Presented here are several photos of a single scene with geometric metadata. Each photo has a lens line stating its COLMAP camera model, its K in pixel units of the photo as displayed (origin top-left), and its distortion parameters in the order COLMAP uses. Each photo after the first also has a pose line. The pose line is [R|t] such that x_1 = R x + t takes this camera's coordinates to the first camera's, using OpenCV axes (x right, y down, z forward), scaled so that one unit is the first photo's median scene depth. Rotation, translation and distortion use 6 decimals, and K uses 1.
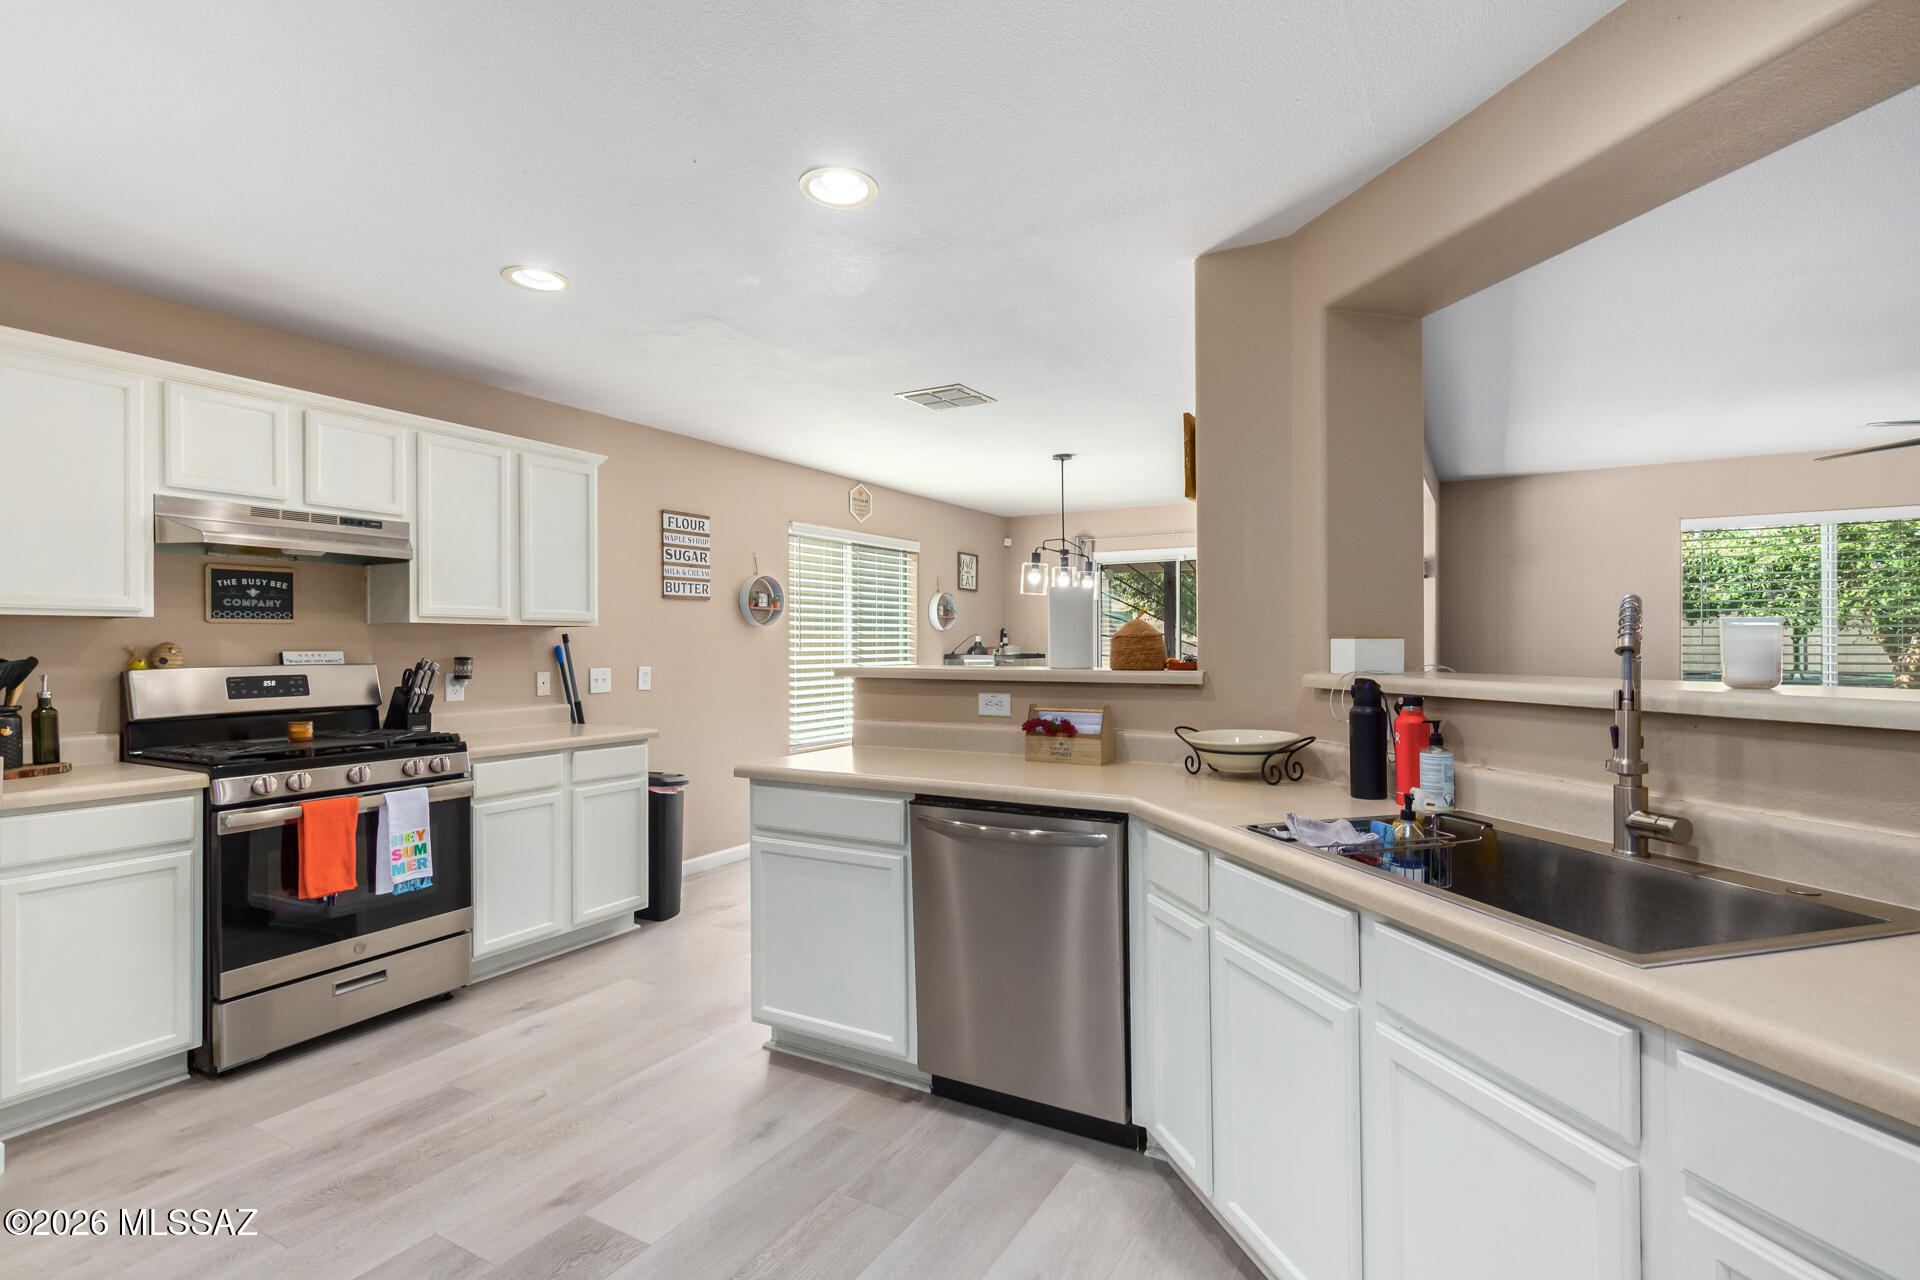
lens RADIAL K [[925.9, 0, 958.1], [0, 925.9, 643.2], [0, 0, 1]] dist [0.004228, 0.000232]
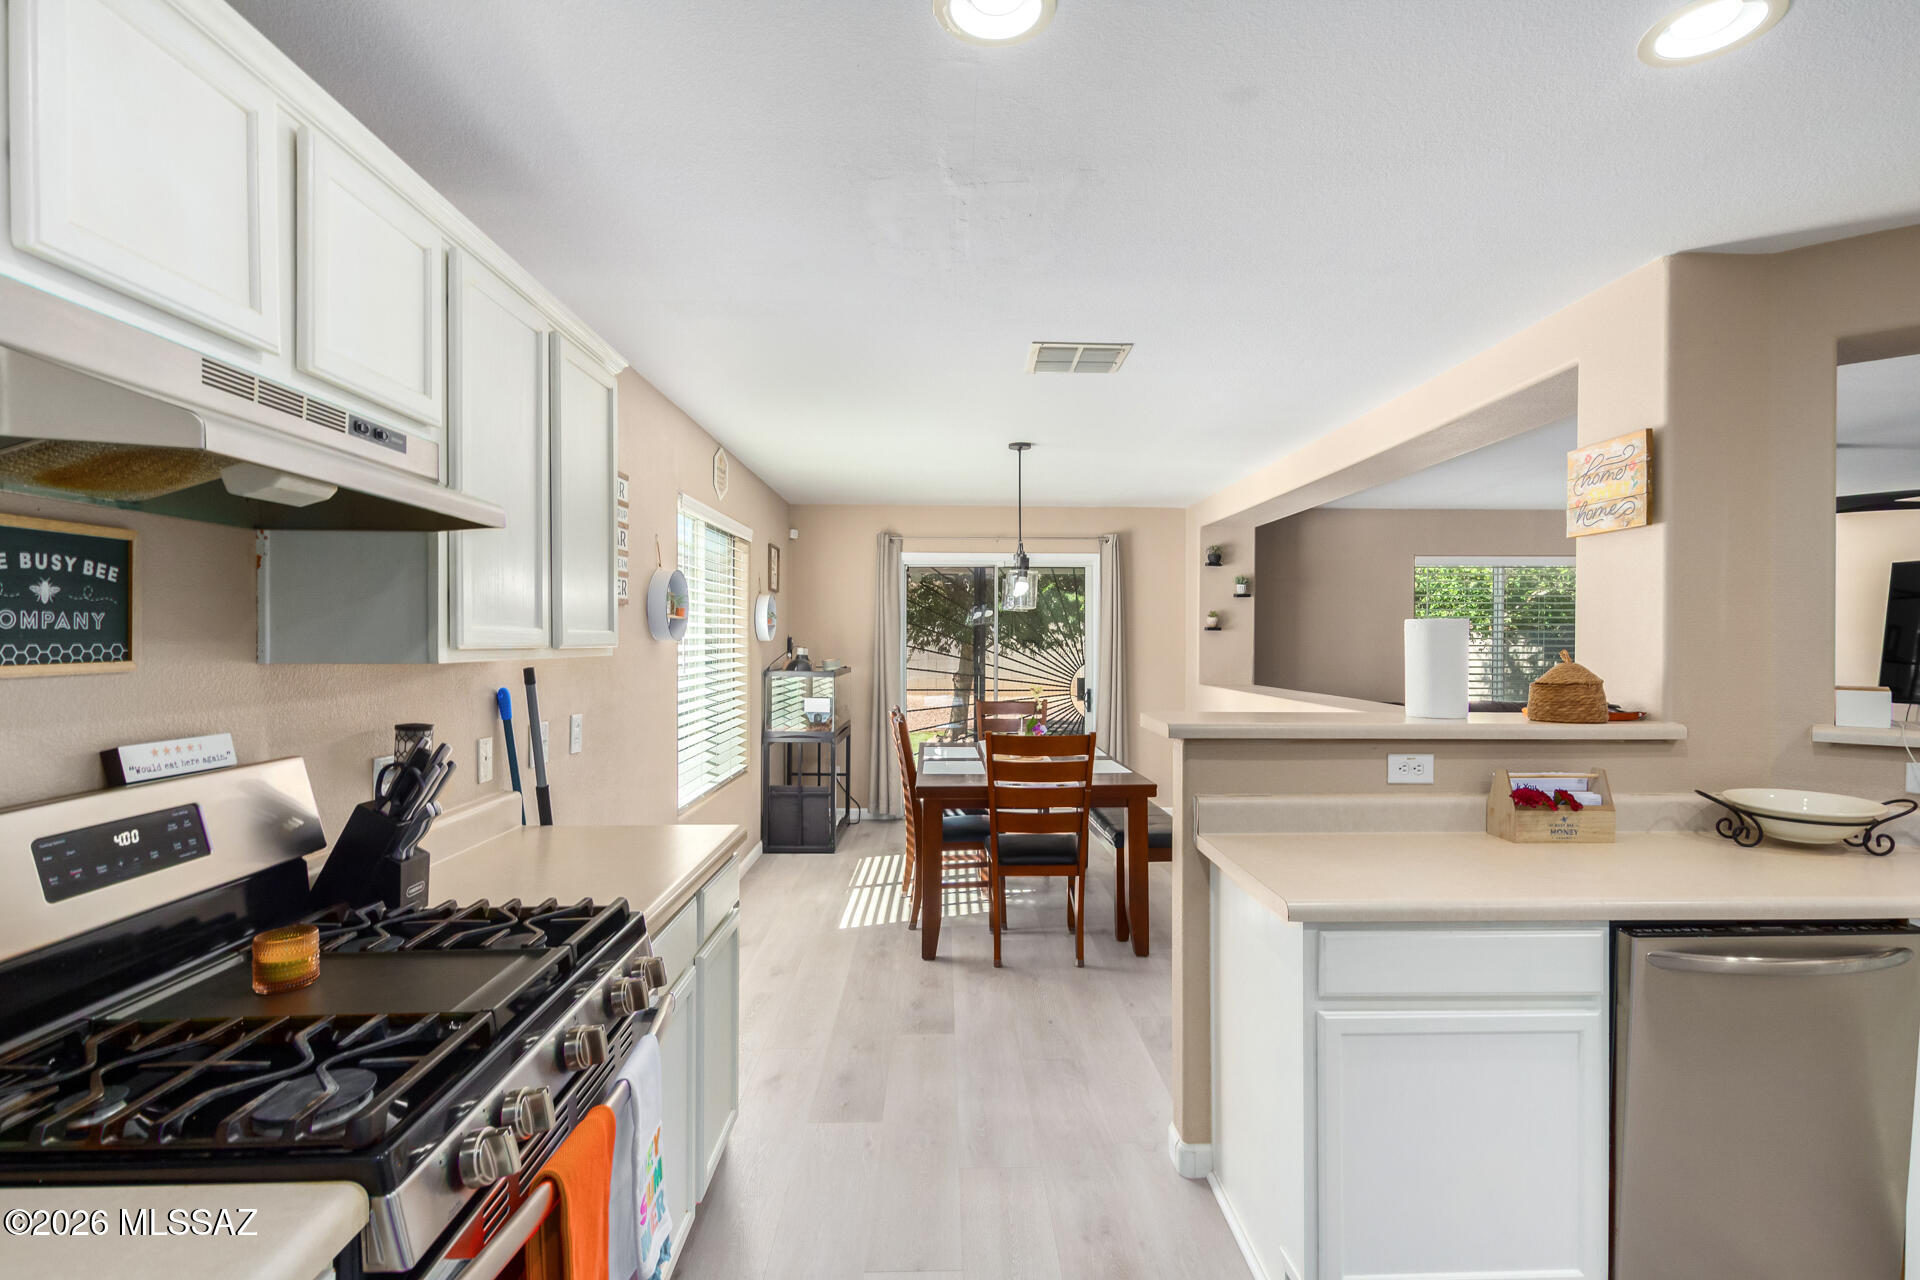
lens RADIAL K [[925.9, 0, 966.5], [0, 925.9, 647.1], [0, 0, 1]] dist [0.004228, 0.000232]
pose [[0.849588, 0.000666, 0.527446, -0.427008], [-0.006539, 0.999936, 0.009271, -0.025556], [-0.527406, -0.011325, 0.849538, 0.332469]]
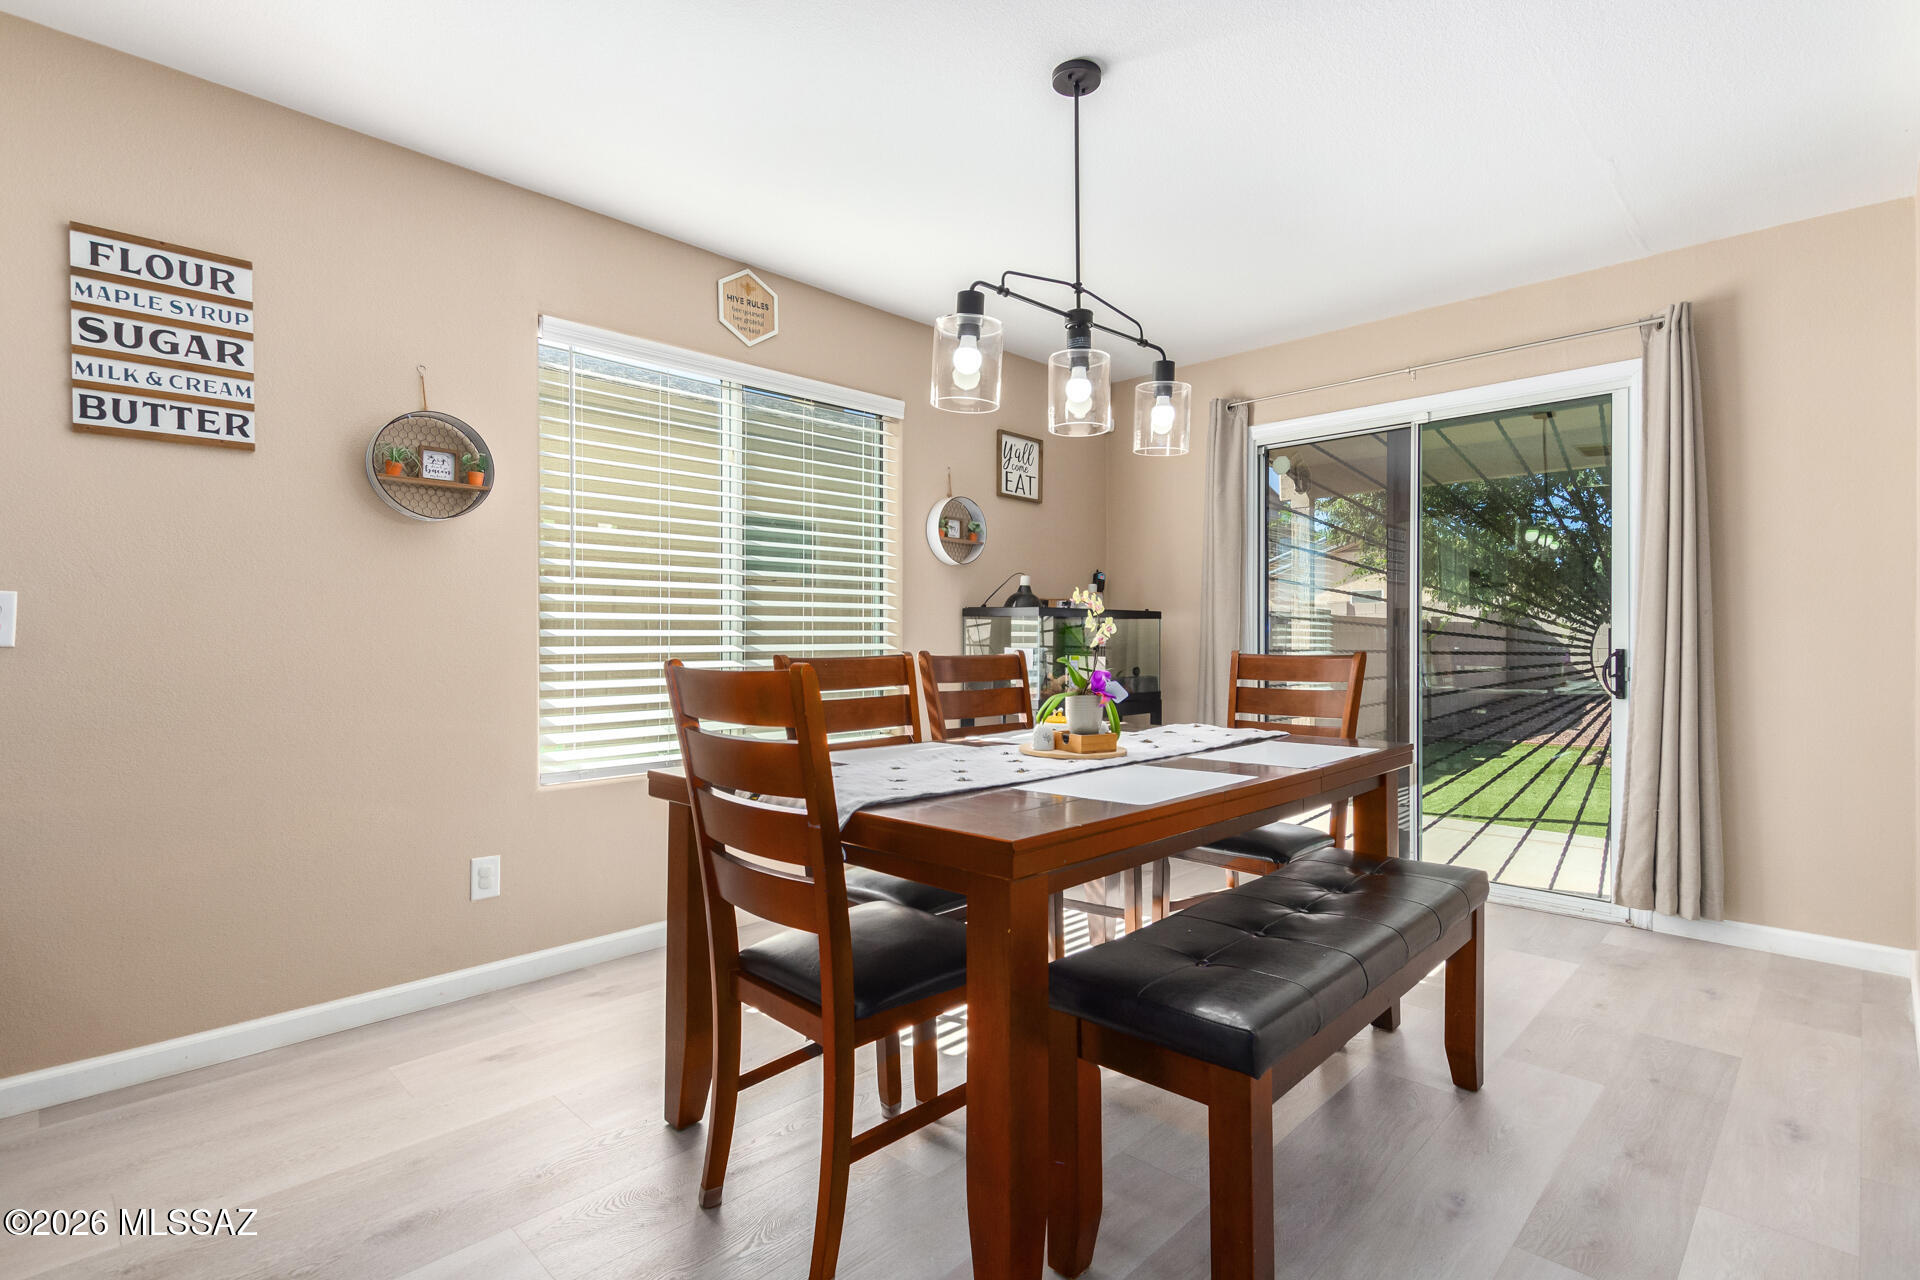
lens RADIAL K [[925.9, 0, 980.4], [0, 925.9, 635.9], [0, 0, 1]] dist [0.004228, 0.000232]
pose [[0.973120, 0.005966, -0.230223, 0.185459], [-0.005963, 0.999982, 0.000709, 0.042158], [0.230223, 0.000683, 0.973138, 0.678873]]
